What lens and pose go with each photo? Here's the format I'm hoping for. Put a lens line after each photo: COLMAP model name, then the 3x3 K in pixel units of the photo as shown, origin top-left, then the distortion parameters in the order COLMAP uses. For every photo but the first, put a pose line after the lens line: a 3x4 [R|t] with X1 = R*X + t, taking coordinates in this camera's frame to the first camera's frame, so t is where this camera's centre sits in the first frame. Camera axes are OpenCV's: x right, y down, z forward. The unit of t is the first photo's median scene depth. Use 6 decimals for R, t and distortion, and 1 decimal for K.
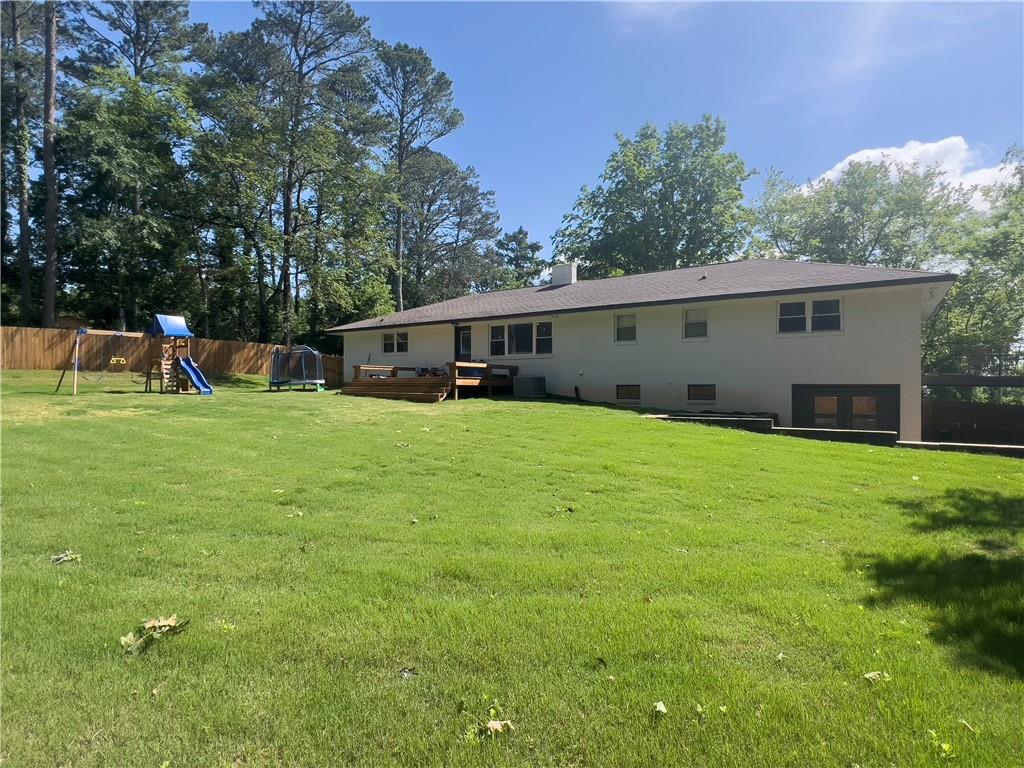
lens RADIAL K [[542.8, 0, 512.0], [0, 542.8, 384.0], [0, 0, 1]] dist [-0.000716, -0.000469]
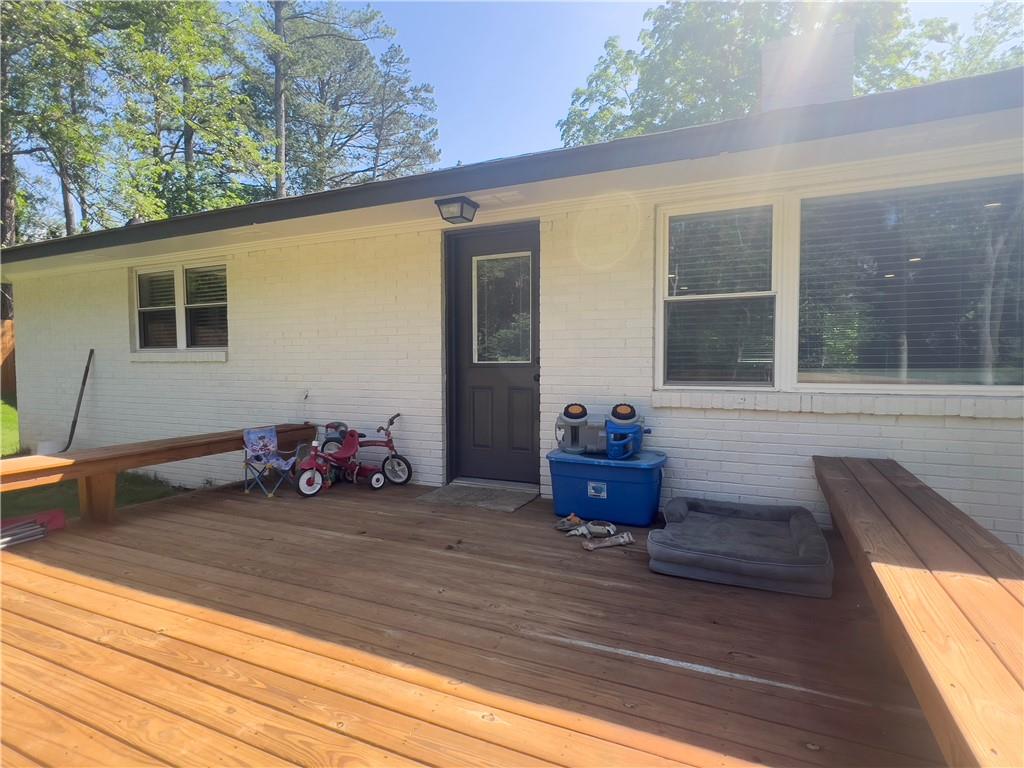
lens RADIAL K [[542.8, 0, 512.0], [0, 542.8, 384.0], [0, 0, 1]] dist [-0.000716, -0.000469]
pose [[0.987500, -0.013126, 0.157074, -0.106059], [0.005901, 0.998907, 0.046373, -0.052809], [-0.157510, -0.044866, 0.986498, 0.739021]]
